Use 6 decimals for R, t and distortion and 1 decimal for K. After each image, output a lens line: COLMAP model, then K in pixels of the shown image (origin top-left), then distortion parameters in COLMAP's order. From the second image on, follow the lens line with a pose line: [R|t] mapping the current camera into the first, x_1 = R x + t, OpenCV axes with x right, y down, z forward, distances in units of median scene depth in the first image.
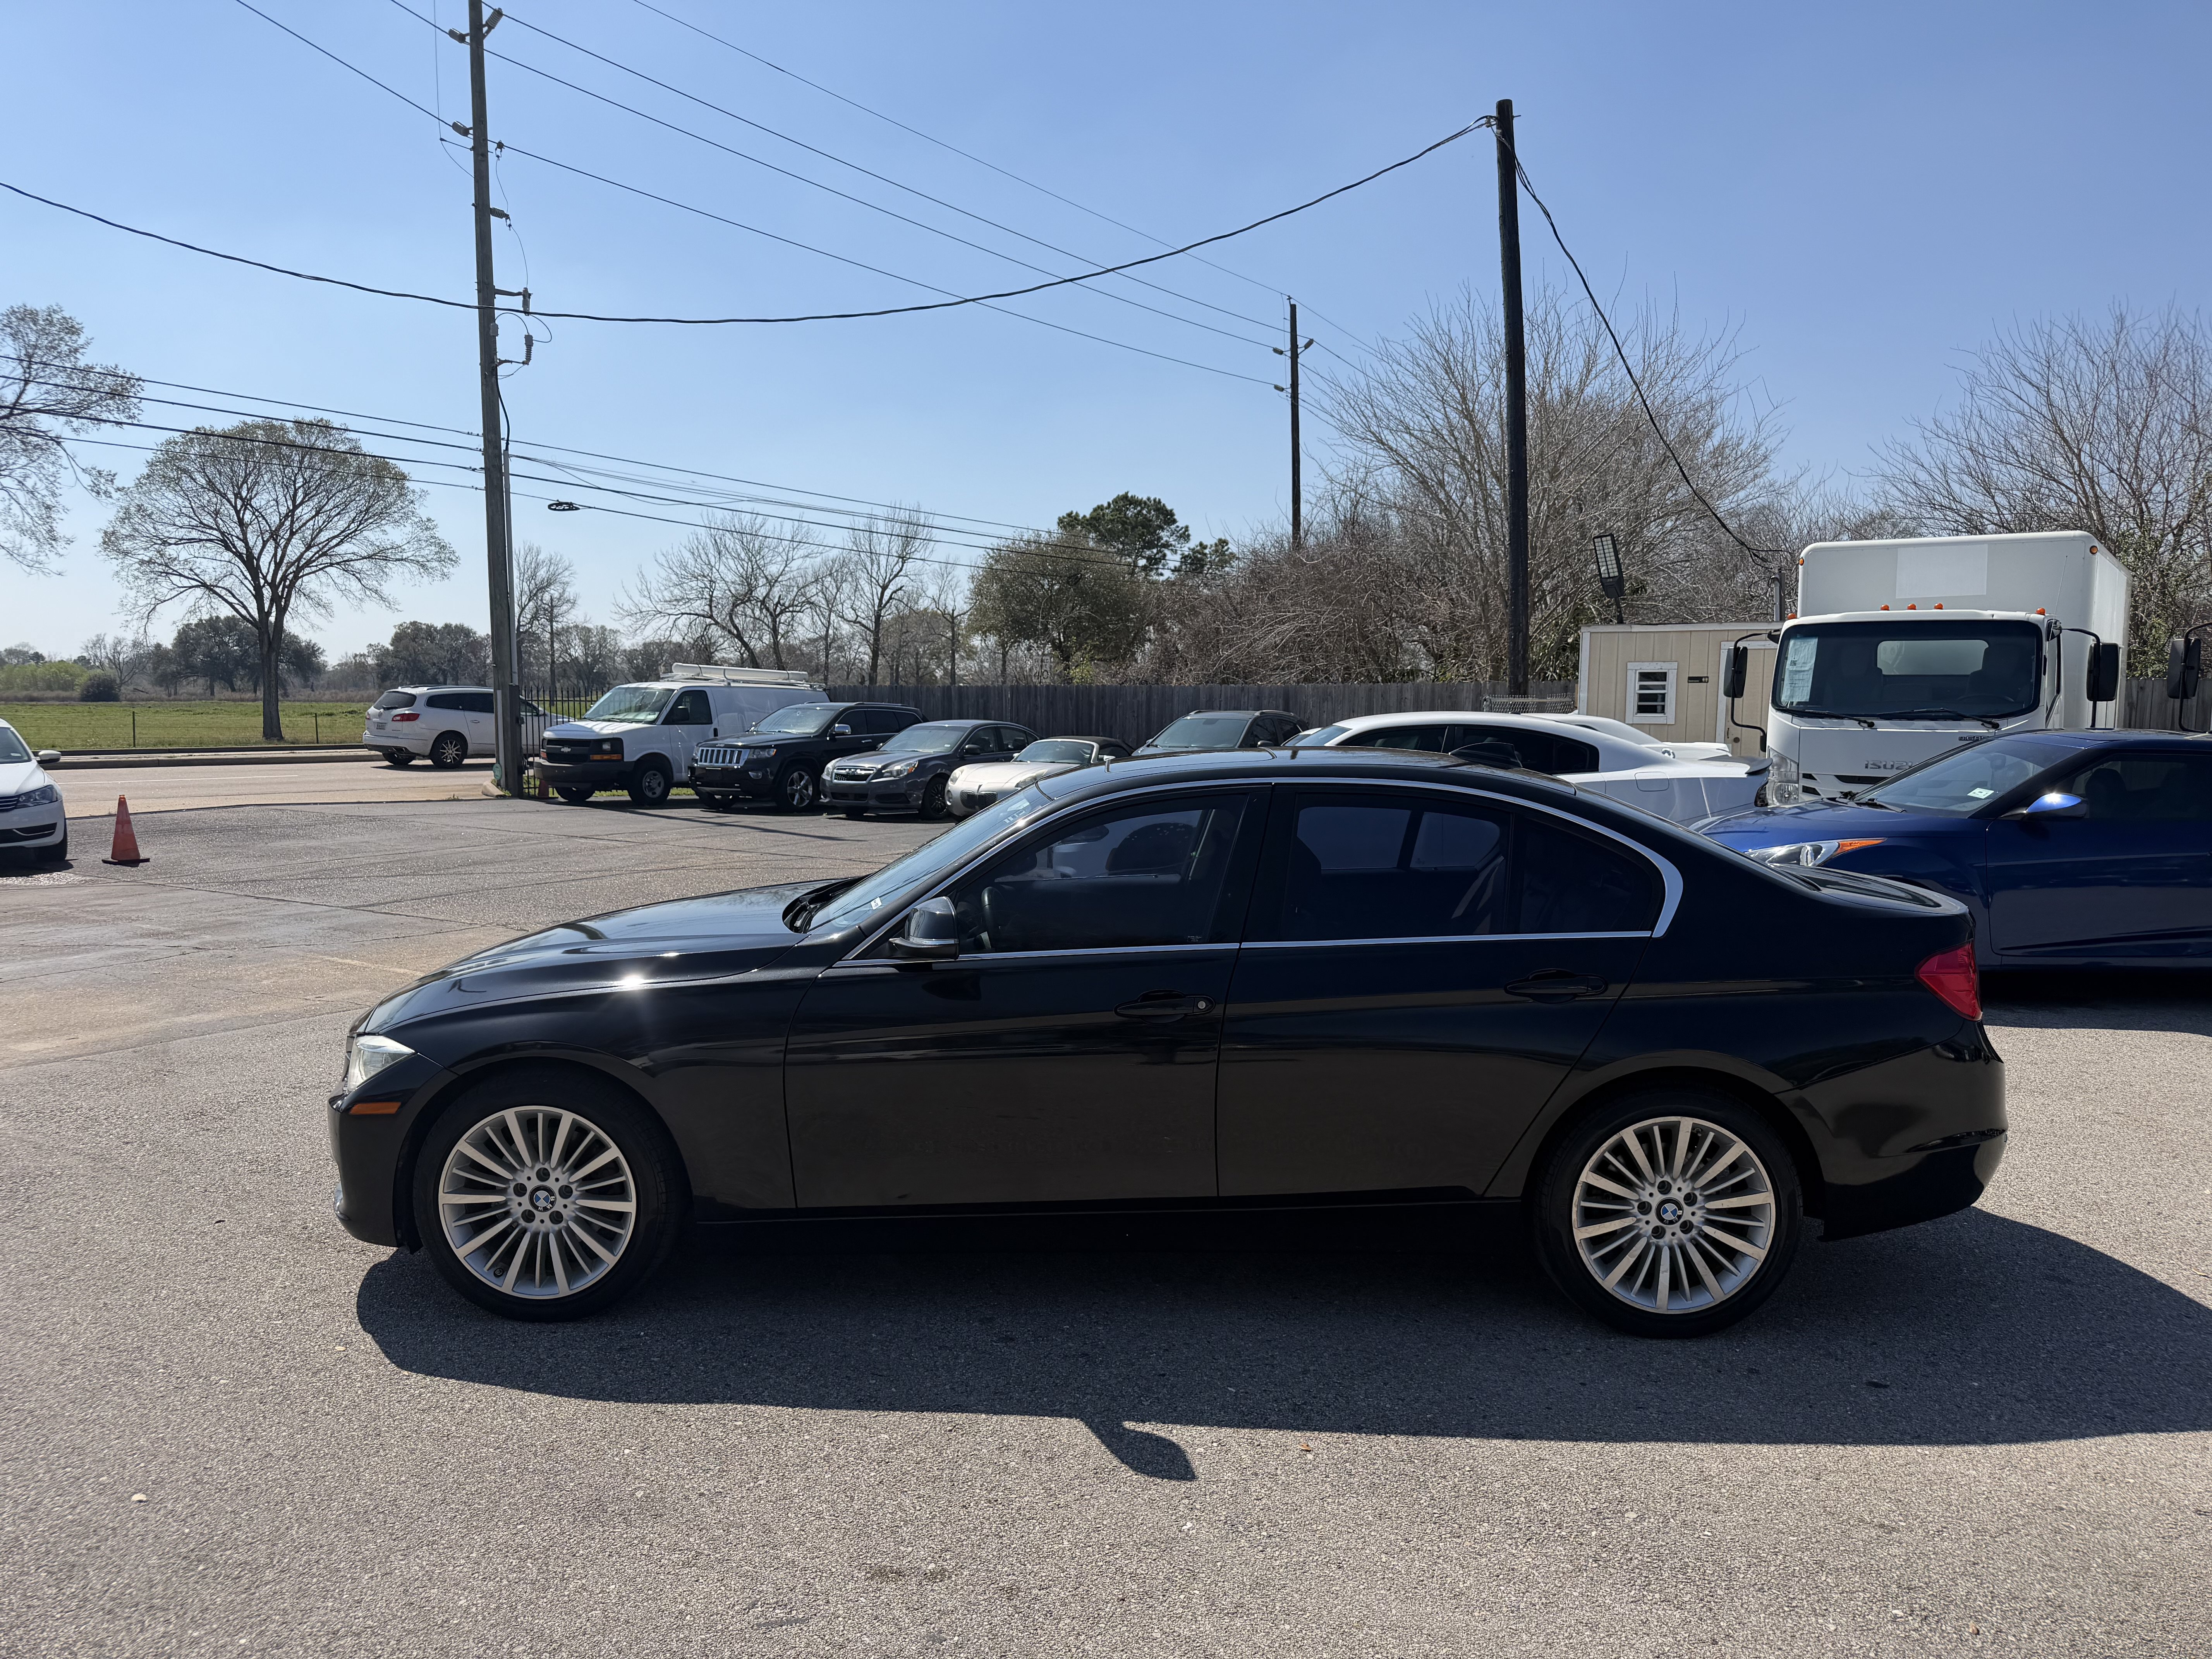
lens RADIAL K [[1557.9, 0, 1134.2], [0, 1557.9, 856.6], [0, 0, 1]] dist [0.036282, -0.045196]
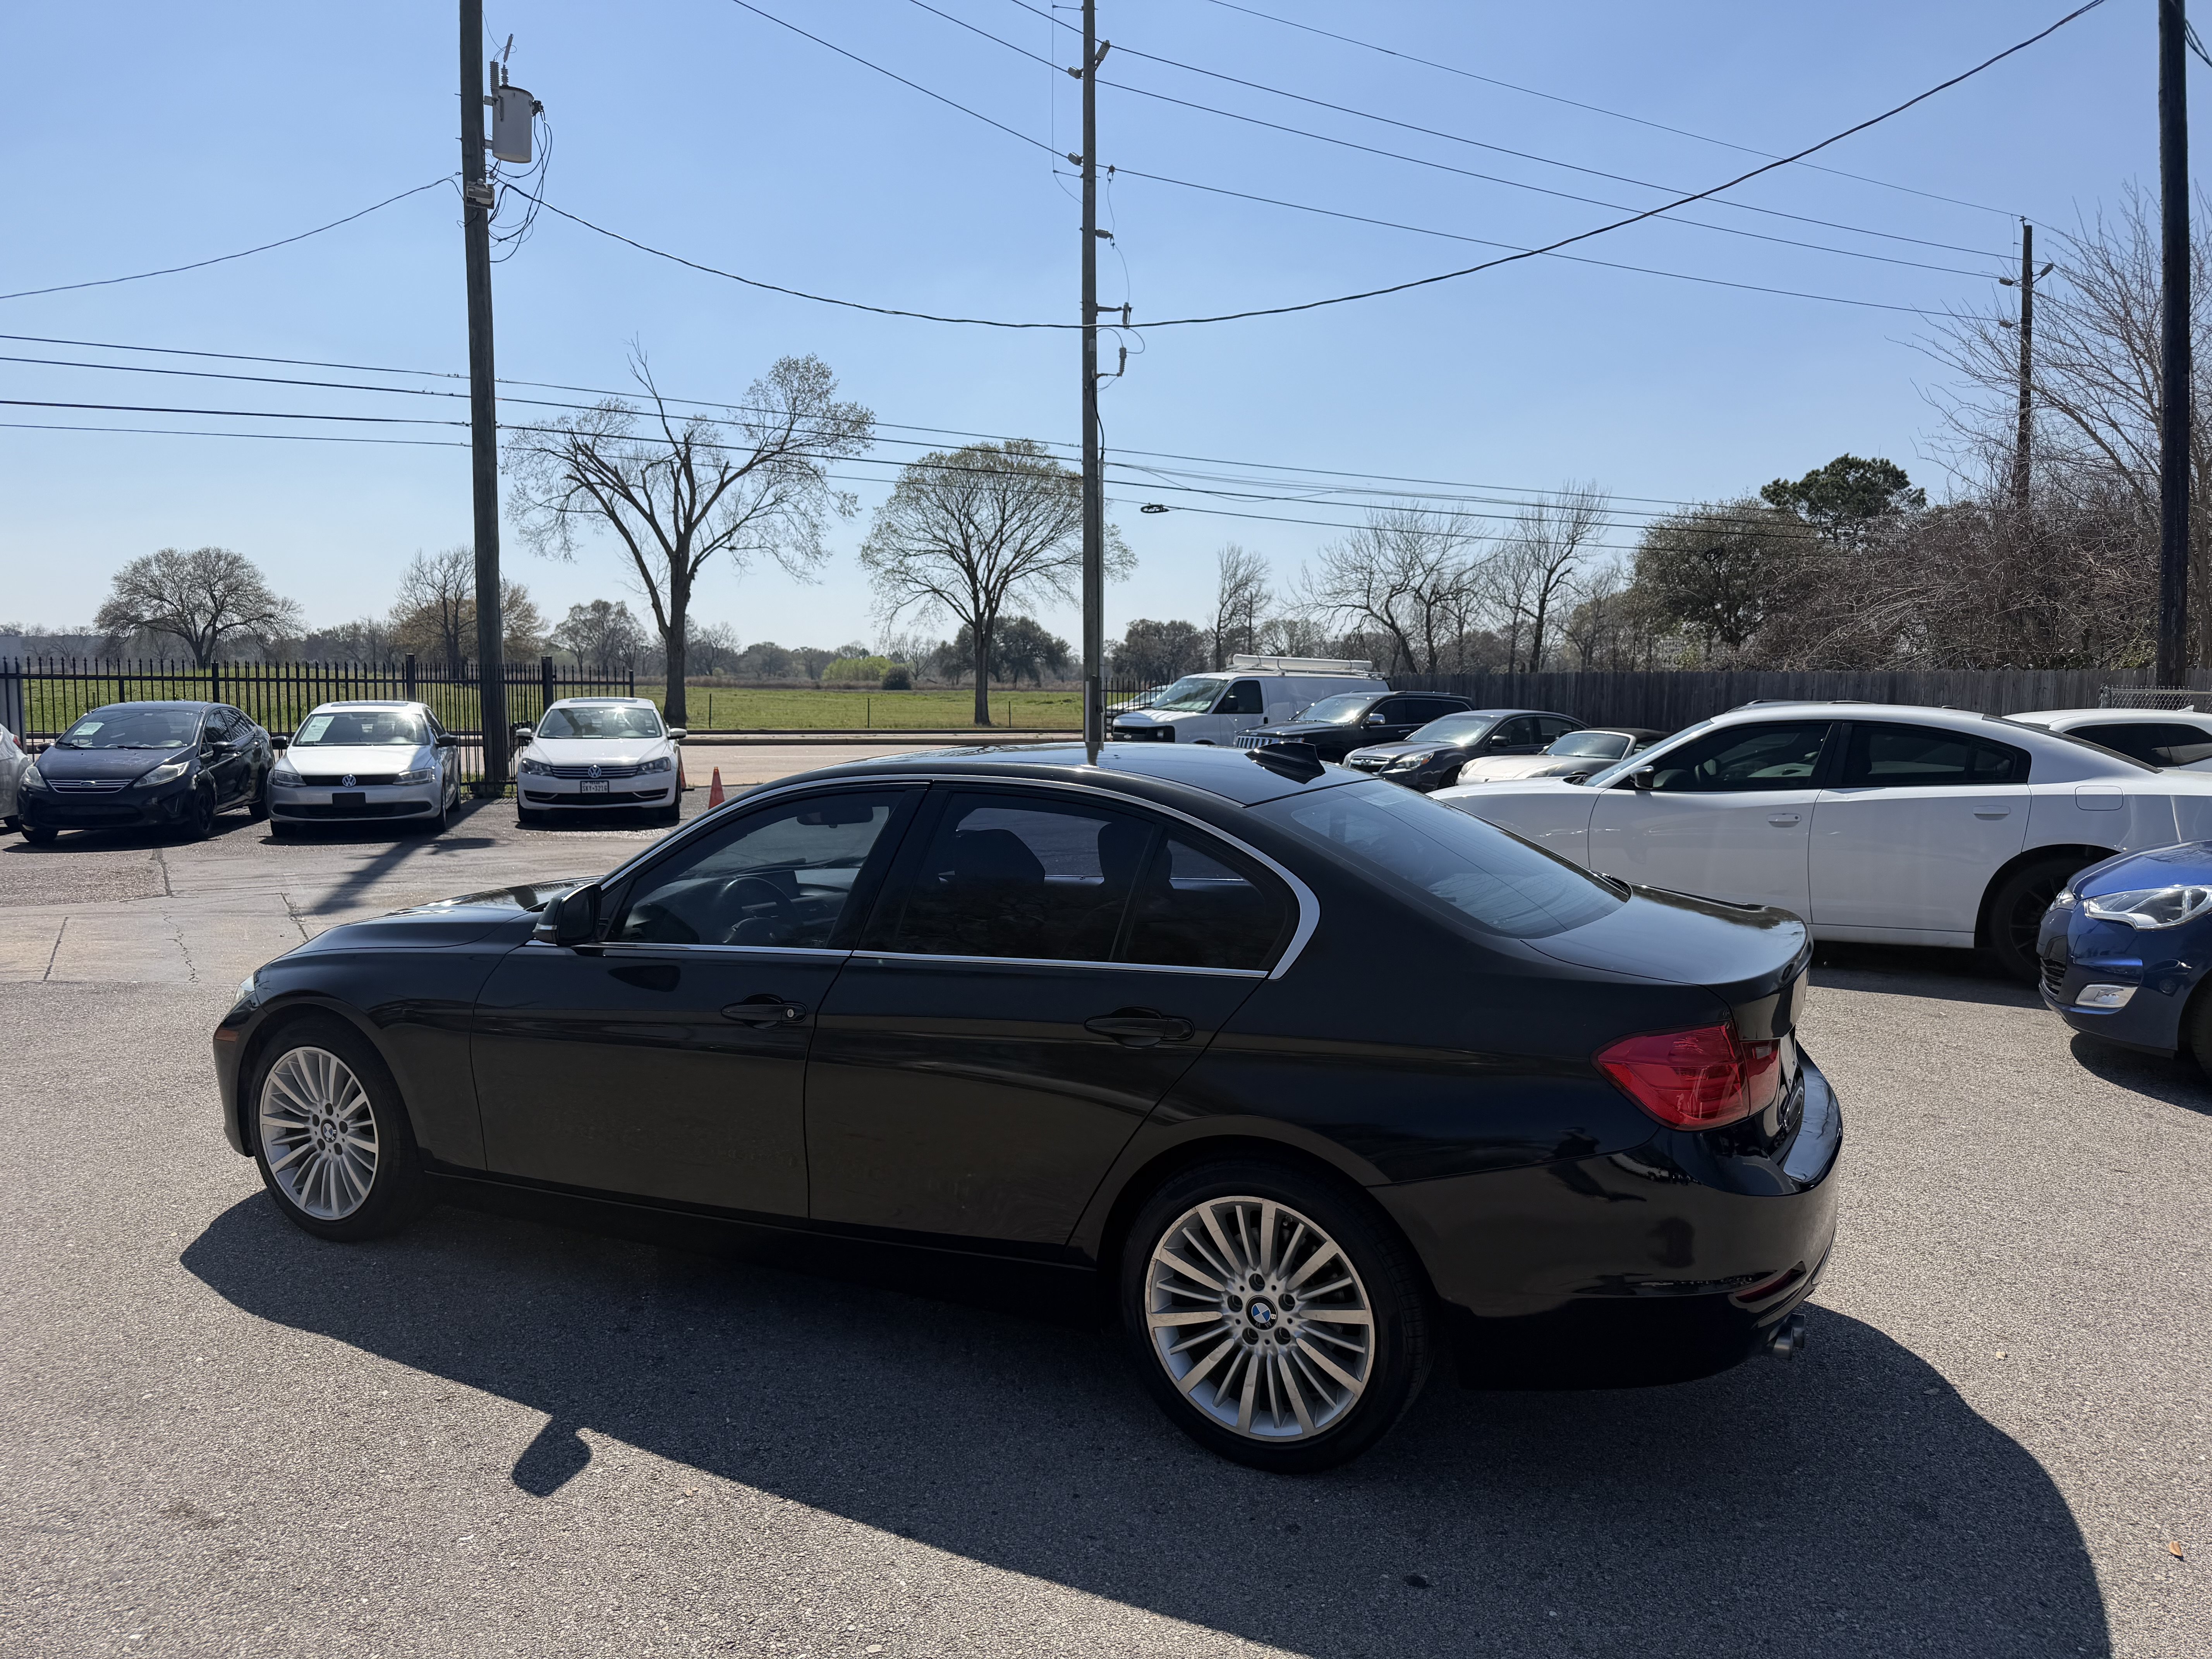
lens RADIAL K [[1557.9, 0, 1121.6], [0, 1557.9, 878.0], [0, 0, 1]] dist [0.036282, -0.045196]
pose [[0.903906, 0.054396, -0.424257, 0.108937], [-0.045906, 0.998489, 0.030215, -0.004113], [0.425260, -0.007836, 0.905037, 0.040383]]
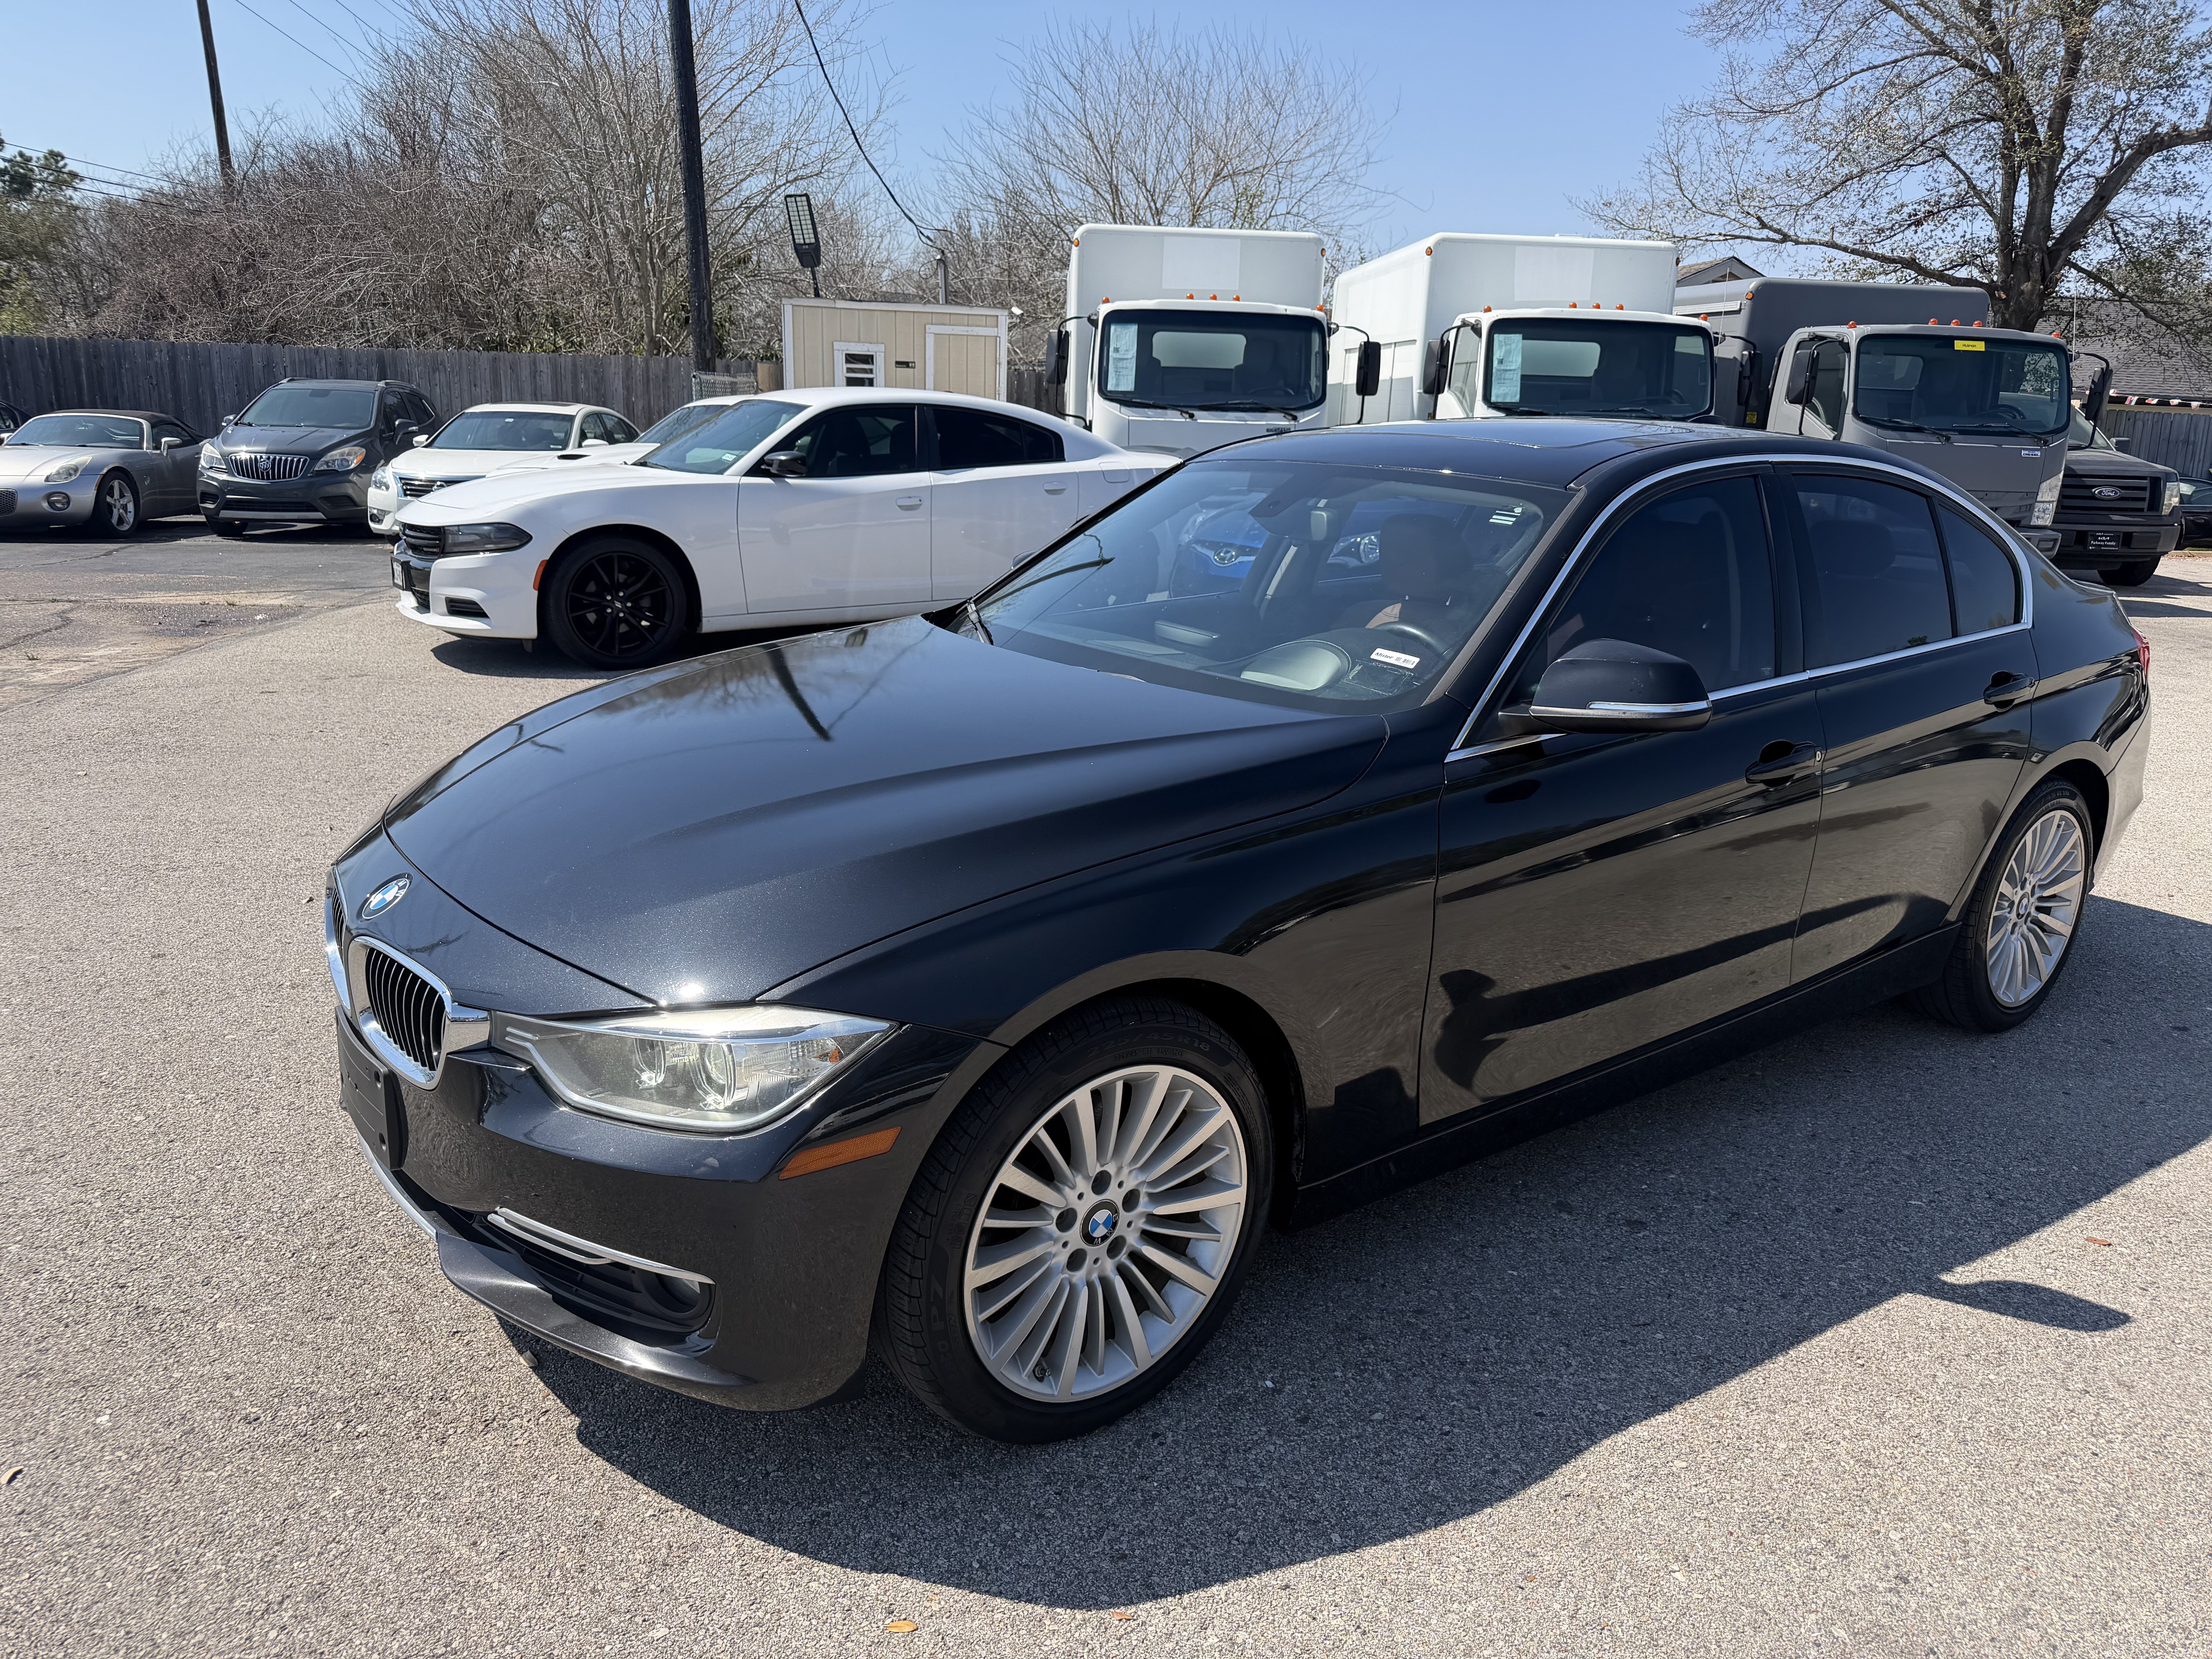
lens RADIAL K [[1557.9, 0, 1100.2], [0, 1557.9, 832.1], [0, 0, 1]] dist [0.036282, -0.045196]
pose [[0.787024, -0.141315, 0.600519, -0.125420], [0.033316, 0.981726, 0.187360, -0.004593], [-0.616022, -0.127450, 0.777350, 0.104810]]
